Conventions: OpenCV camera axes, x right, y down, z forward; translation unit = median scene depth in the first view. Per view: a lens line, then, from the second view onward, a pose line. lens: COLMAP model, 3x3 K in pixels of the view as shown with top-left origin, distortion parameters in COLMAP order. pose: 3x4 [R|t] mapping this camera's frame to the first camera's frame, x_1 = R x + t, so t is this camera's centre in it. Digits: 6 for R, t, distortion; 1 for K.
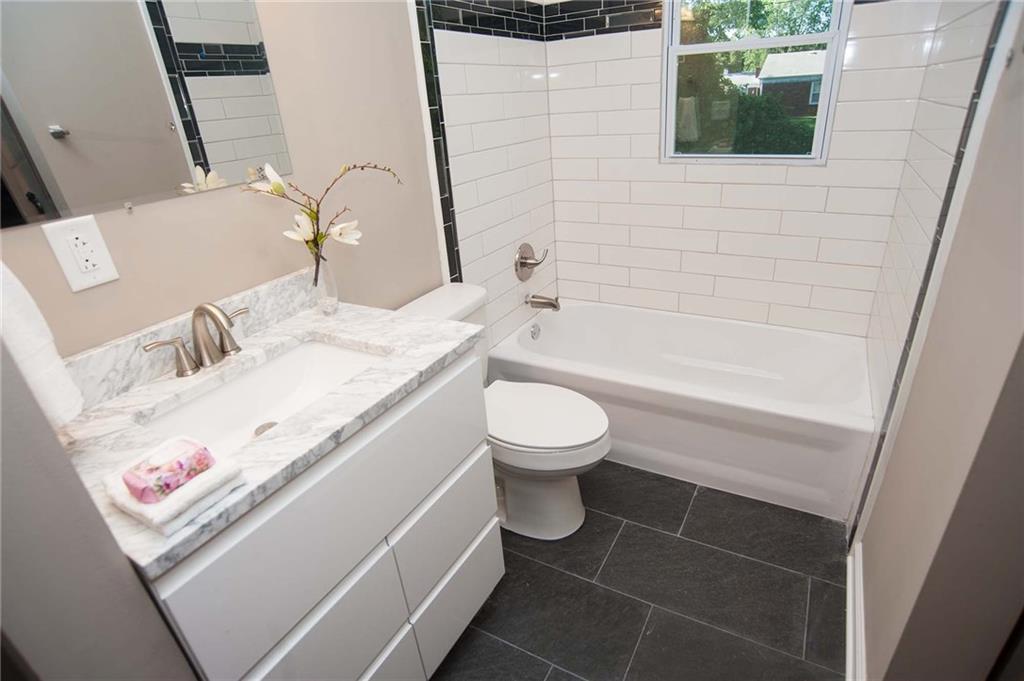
lens RADIAL K [[524.6, 0, 513.0], [0, 524.6, 350.2], [0, 0, 1]] dist [-0.117374, 0.060723]
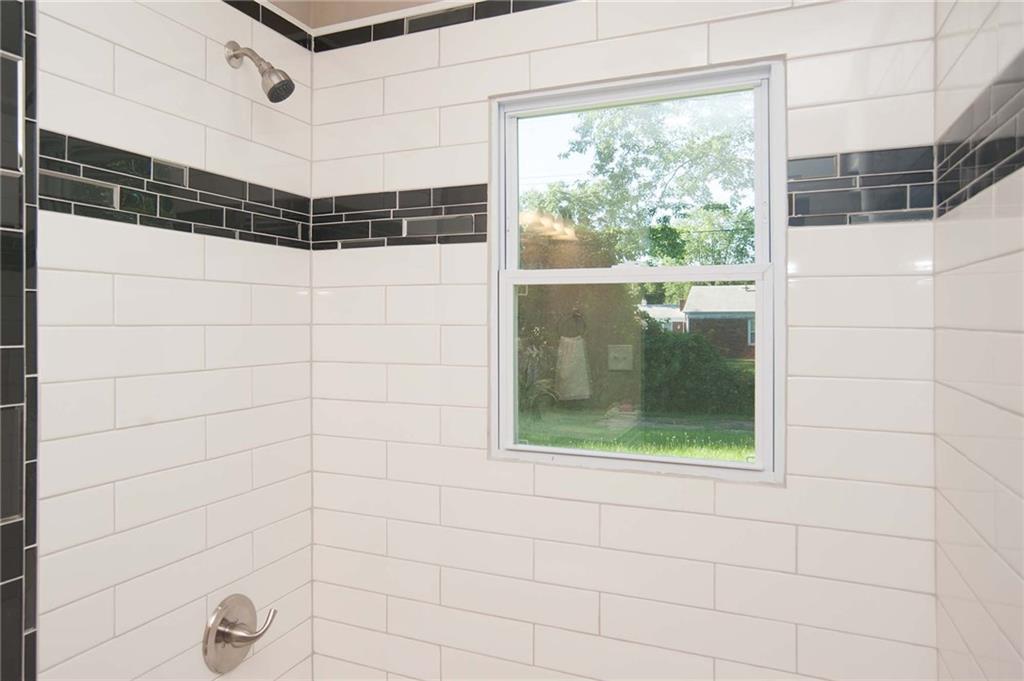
lens RADIAL K [[646.2, 0, 462.1], [0, 646.2, 322.4], [0, 0, 1]] dist [-0.030564, 0.001778]
pose [[0.995258, 0.071245, 0.066231, 0.180249], [-0.035704, 0.900893, -0.432570, -0.173760], [-0.090485, 0.428154, 0.899164, 0.276005]]
